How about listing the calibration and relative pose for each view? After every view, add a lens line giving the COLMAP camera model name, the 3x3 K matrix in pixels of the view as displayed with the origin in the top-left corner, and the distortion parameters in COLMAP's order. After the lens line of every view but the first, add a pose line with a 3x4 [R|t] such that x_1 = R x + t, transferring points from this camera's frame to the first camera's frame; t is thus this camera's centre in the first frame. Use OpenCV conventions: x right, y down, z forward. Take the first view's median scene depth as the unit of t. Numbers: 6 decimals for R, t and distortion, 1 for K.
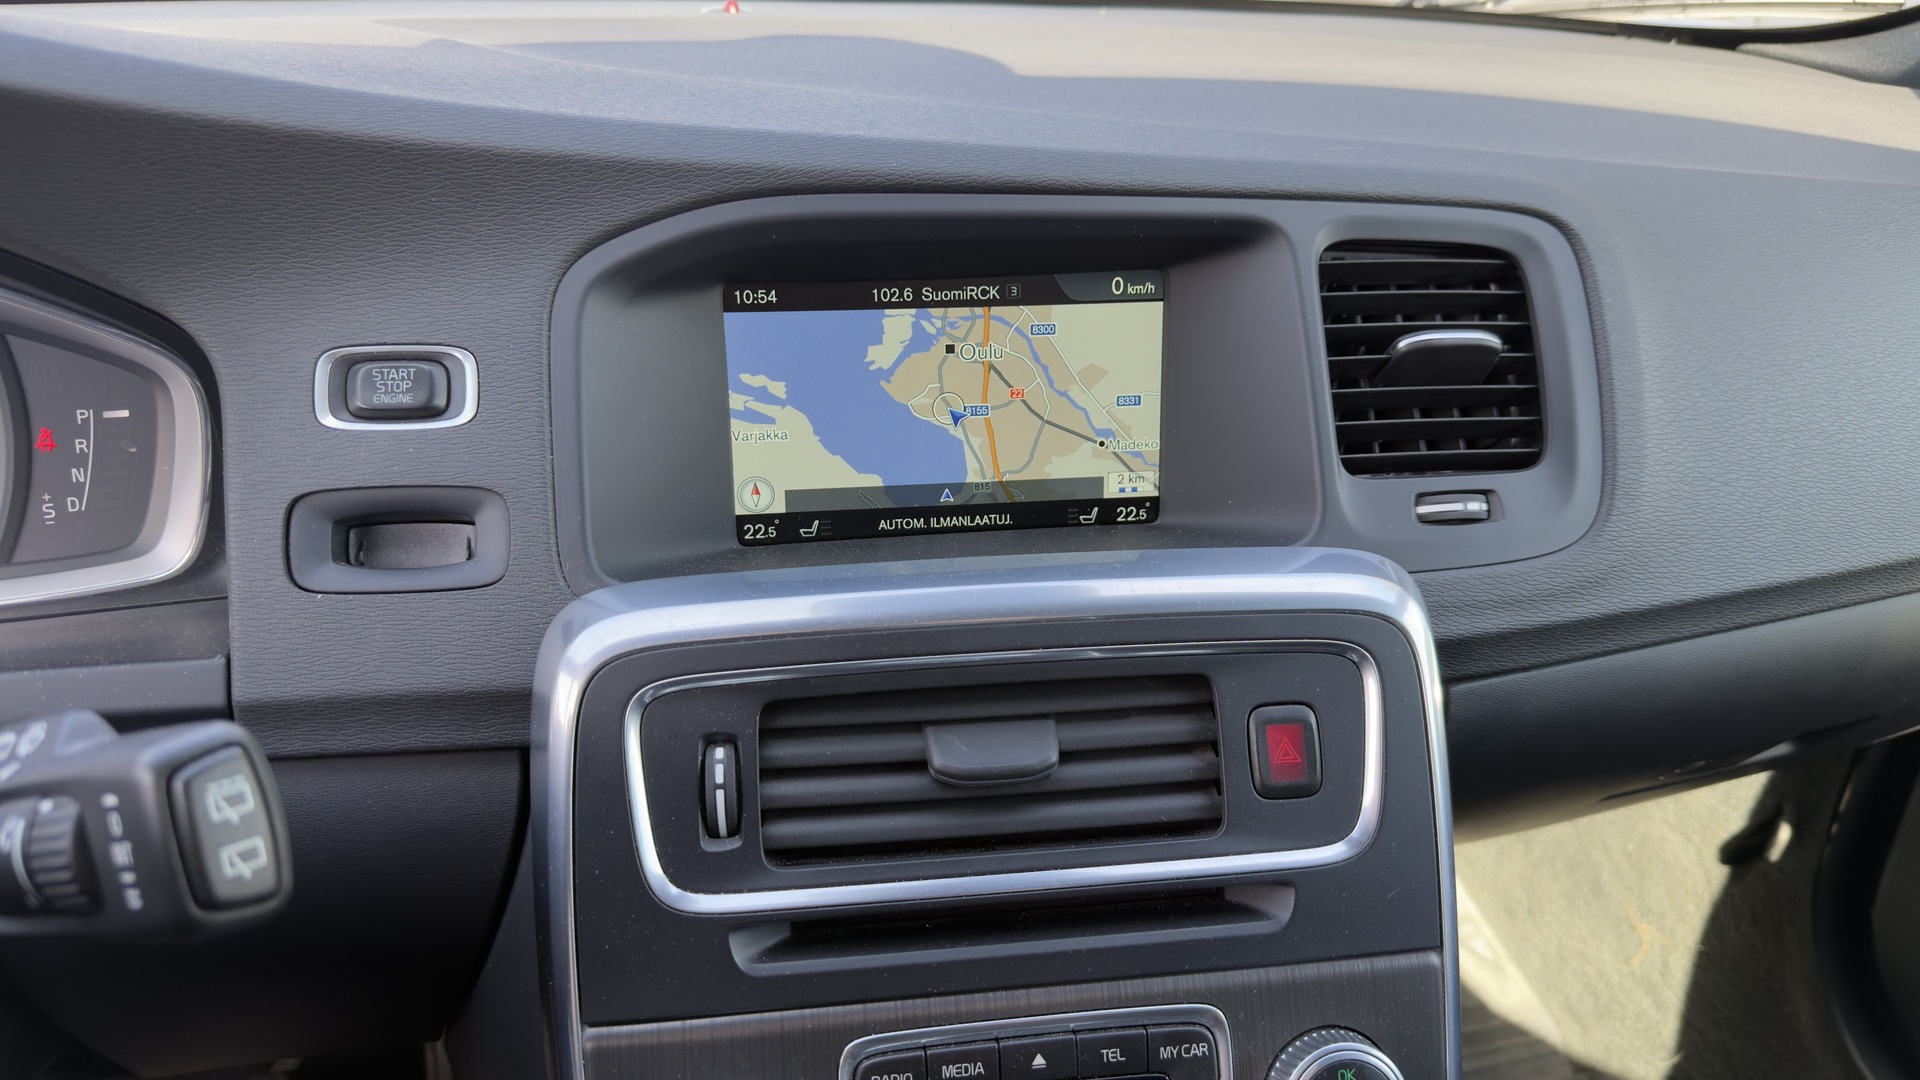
lens RADIAL K [[1356.7, 0, 960.0], [0, 1356.7, 540.0], [0, 0, 1]] dist [0.144275, -0.259843]
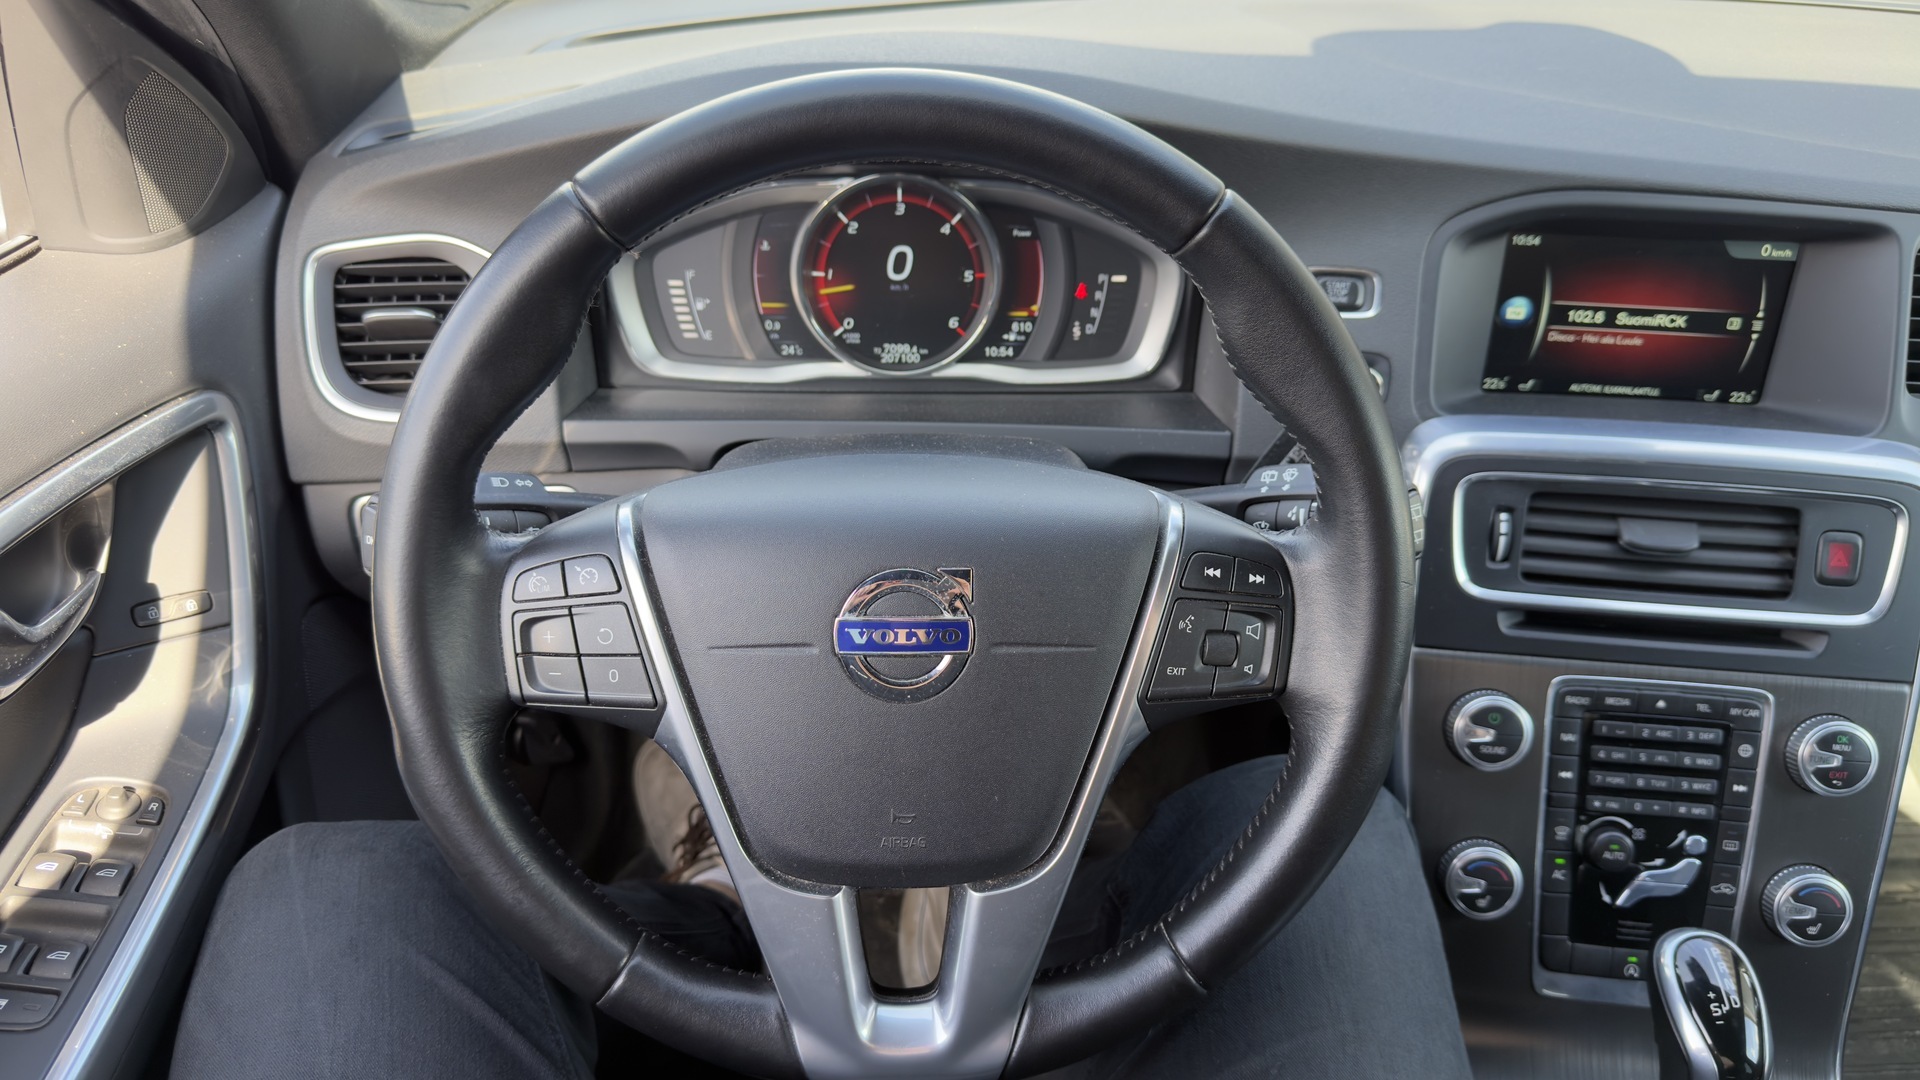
lens RADIAL K [[1356.7, 0, 960.0], [0, 1356.7, 540.0], [0, 0, 1]] dist [0.144275, -0.259843]
pose [[0.966797, 0.136396, -0.216103, -0.452554], [-0.096370, 0.977810, 0.186014, -0.082327], [0.236679, -0.159012, 0.958487, -0.897514]]
